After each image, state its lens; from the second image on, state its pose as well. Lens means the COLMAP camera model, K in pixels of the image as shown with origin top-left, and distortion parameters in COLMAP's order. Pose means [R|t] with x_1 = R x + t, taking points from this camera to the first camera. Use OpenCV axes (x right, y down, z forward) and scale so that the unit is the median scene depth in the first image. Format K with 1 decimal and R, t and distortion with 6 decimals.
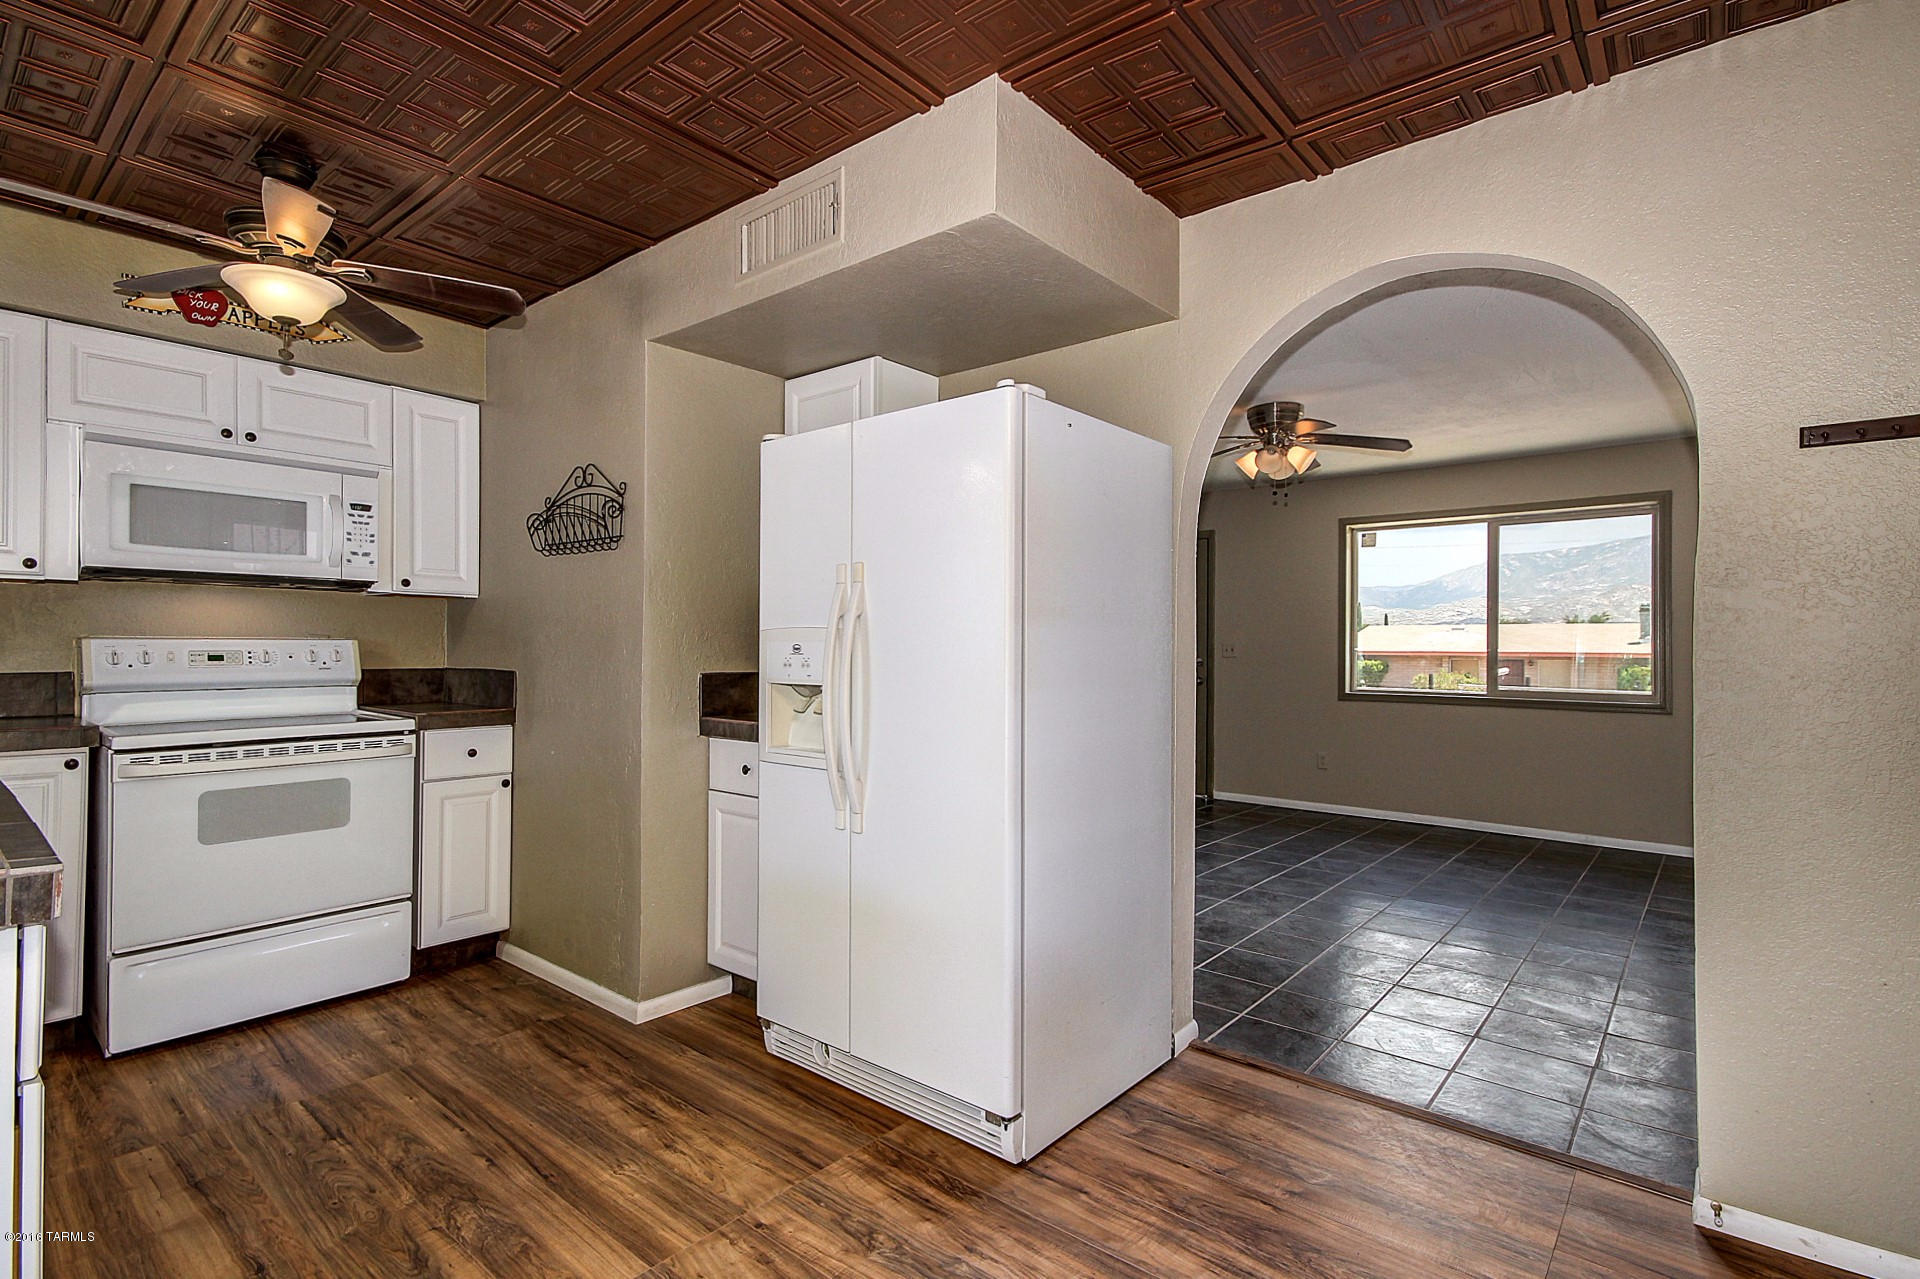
lens RADIAL K [[932.0, 0, 969.4], [0, 932.0, 645.4], [0, 0, 1]] dist [0.005779, -0.000725]
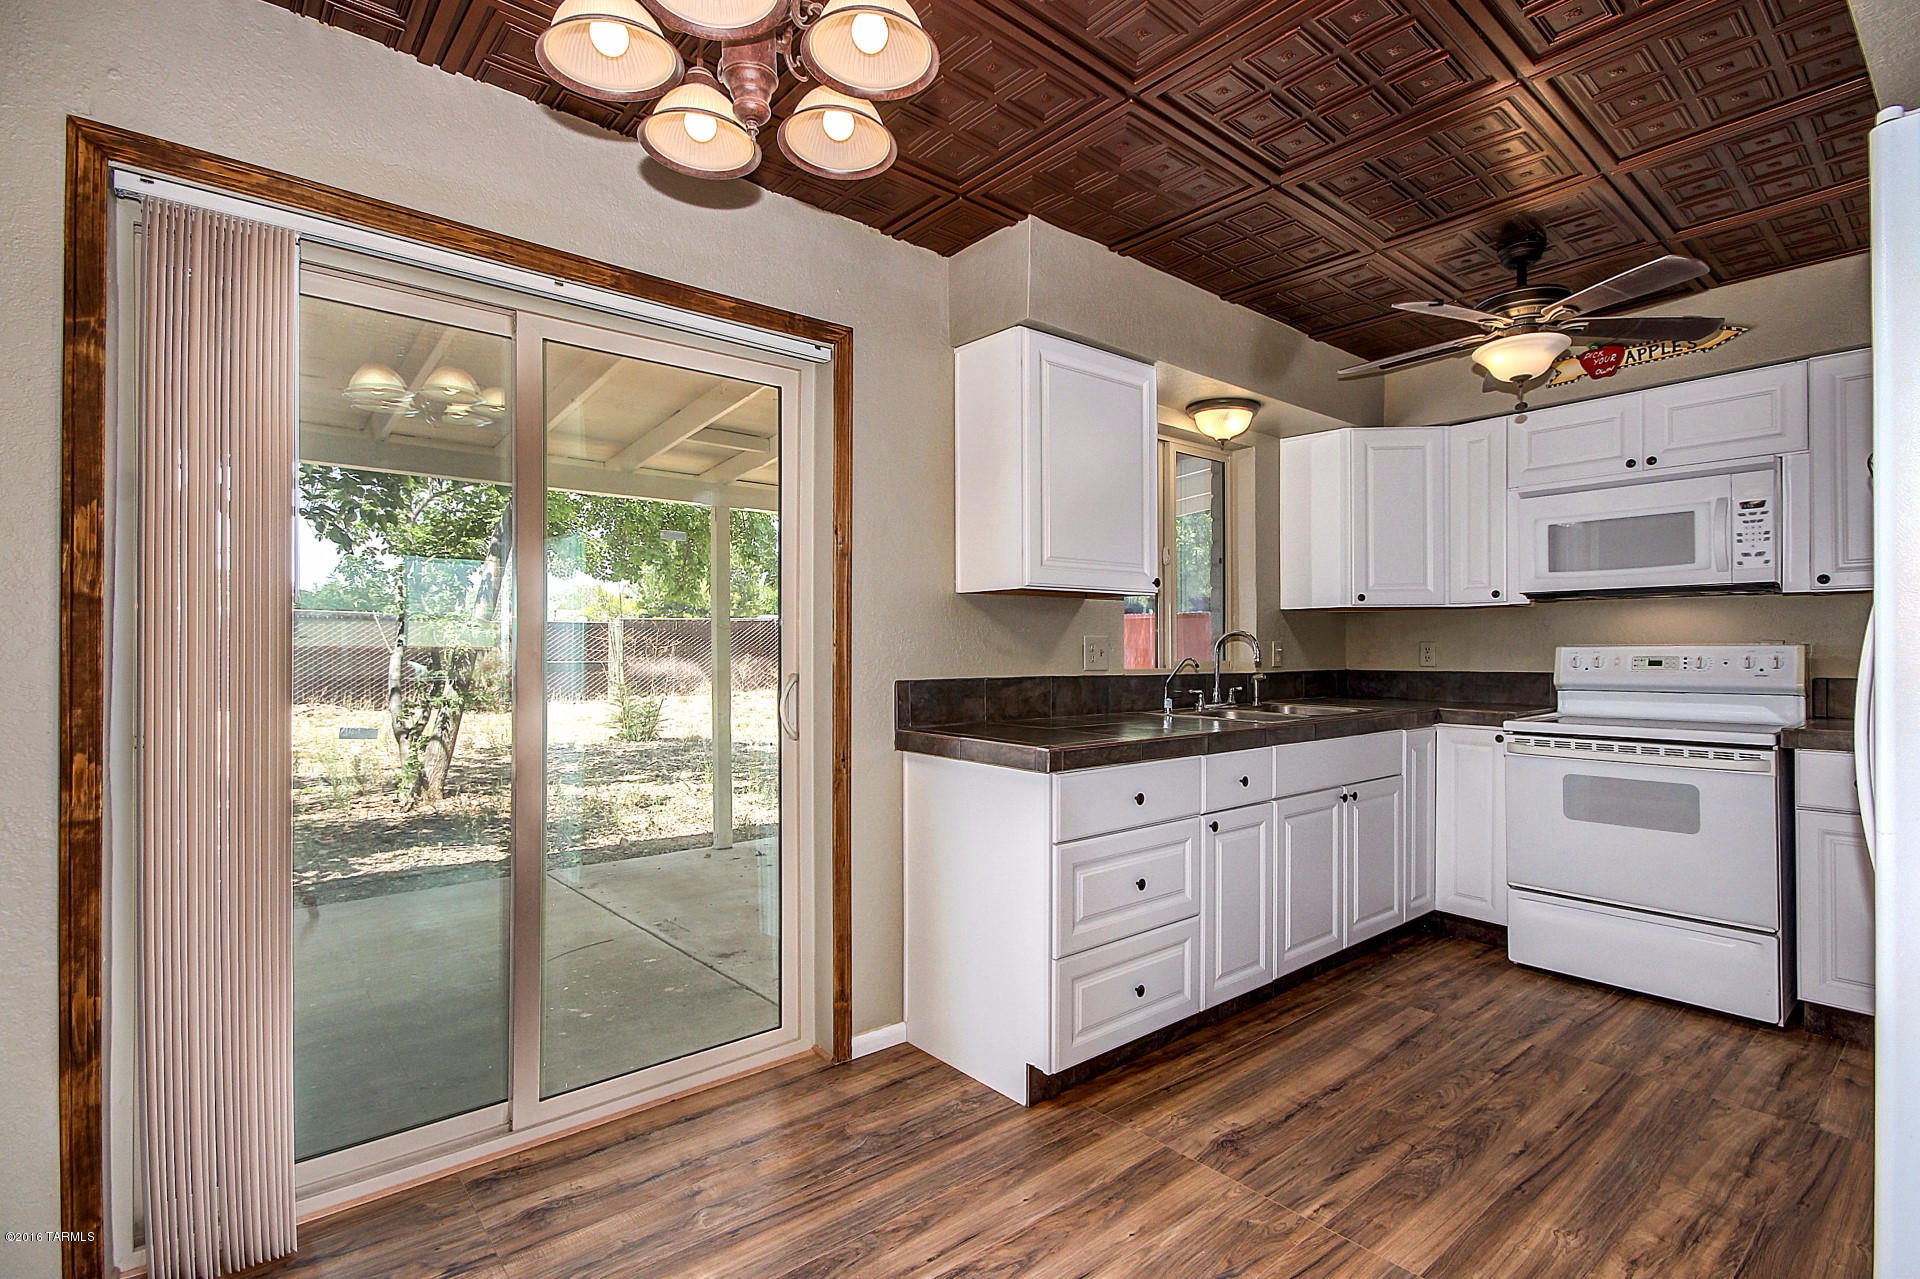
lens RADIAL K [[904.8, 0, 984.4], [0, 904.8, 643.8], [0, 0, 1]] dist [0.001736, -0.000349]
pose [[-0.171335, -0.014051, -0.985113, 0.401570], [0.003310, 0.999884, -0.014837, 0.003517], [0.985207, -0.005803, -0.171269, 0.412947]]
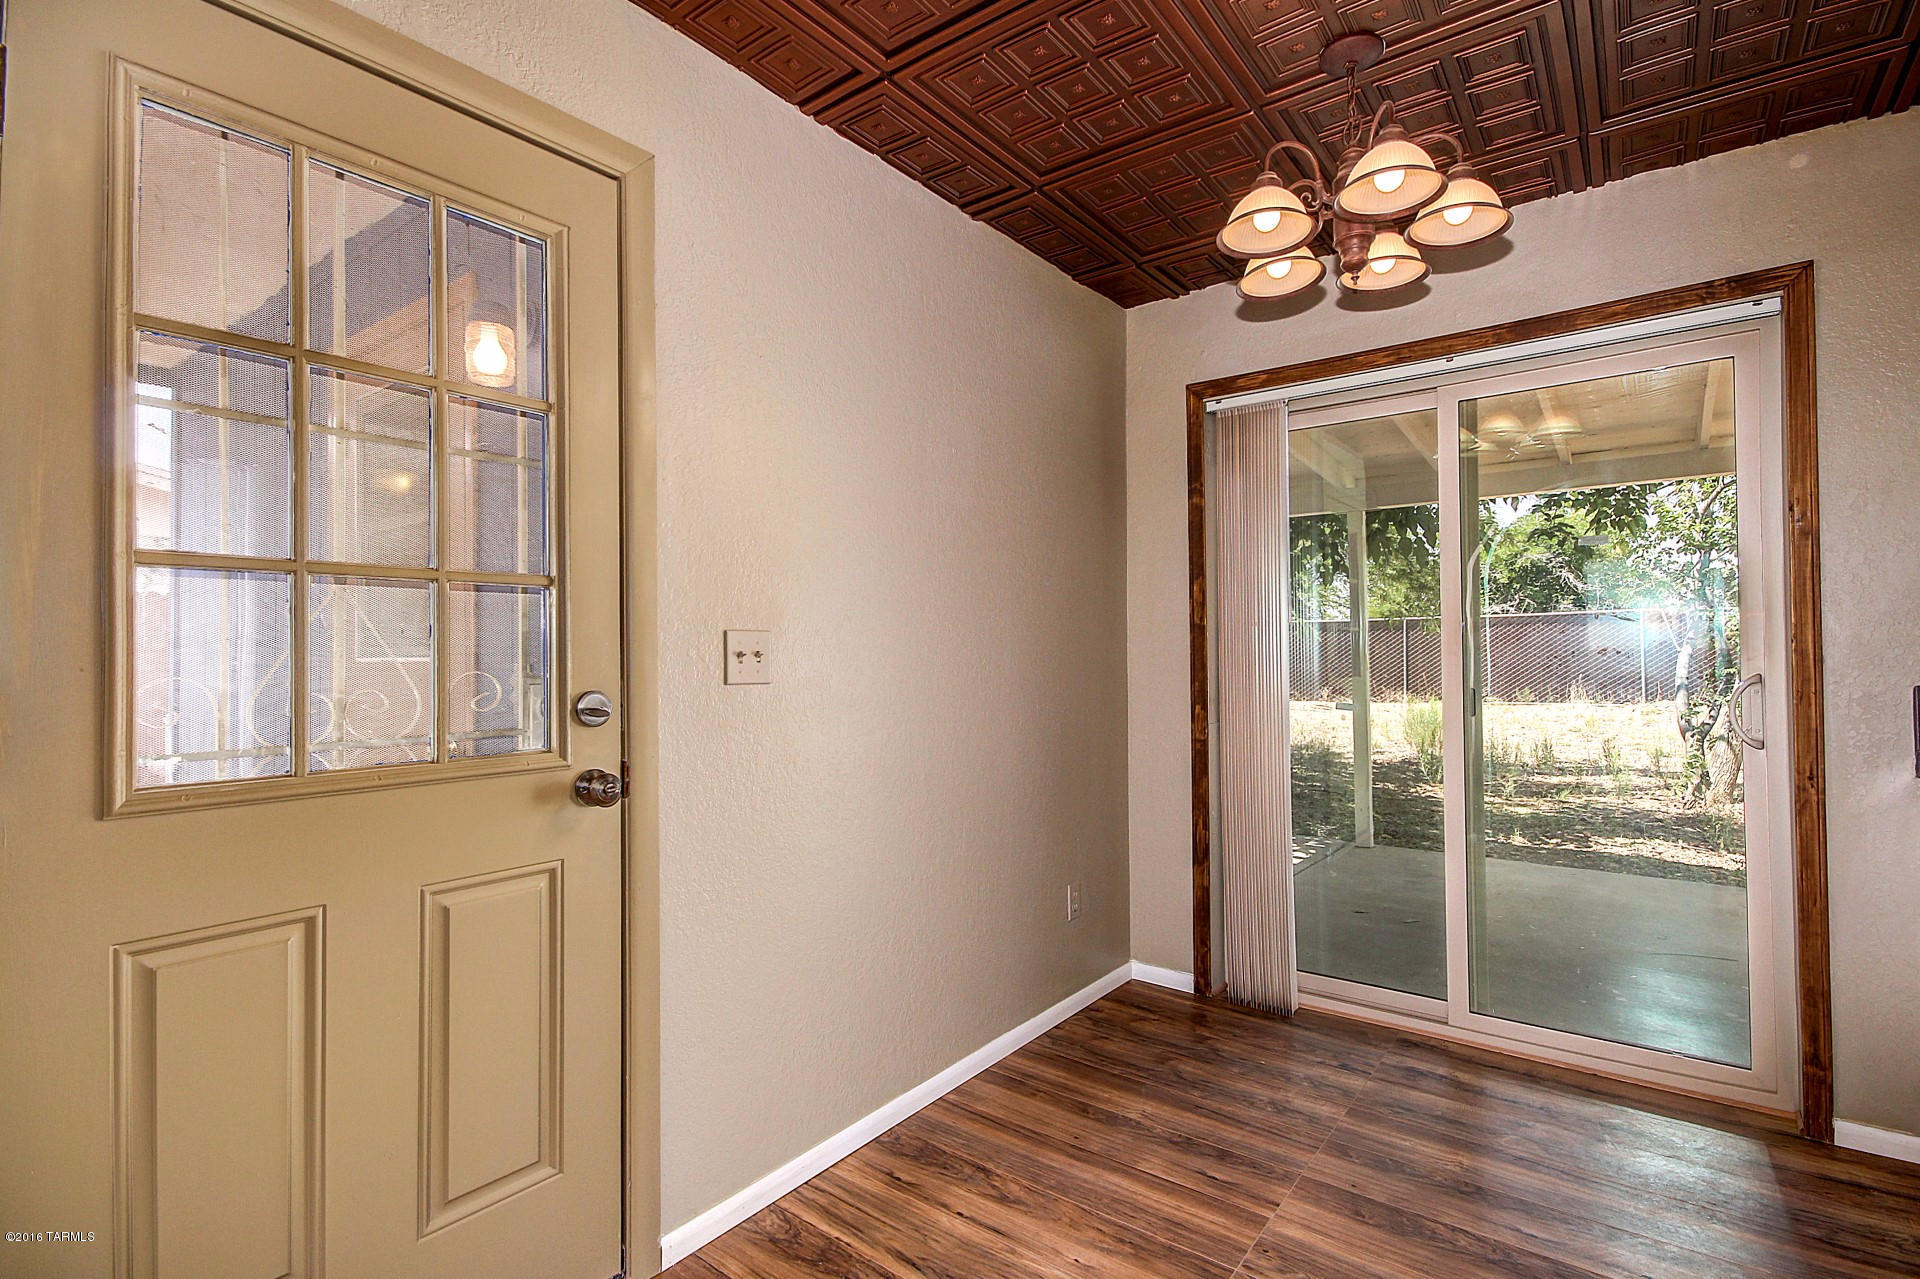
lens RADIAL K [[904.8, 0, 969.7], [0, 904.8, 646.8], [0, 0, 1]] dist [0.001736, -0.000349]
pose [[-0.999521, 0.001654, -0.030899, 0.270216], [0.002060, 0.999912, -0.013113, 0.003890], [0.030875, -0.013170, -0.999436, 0.825656]]
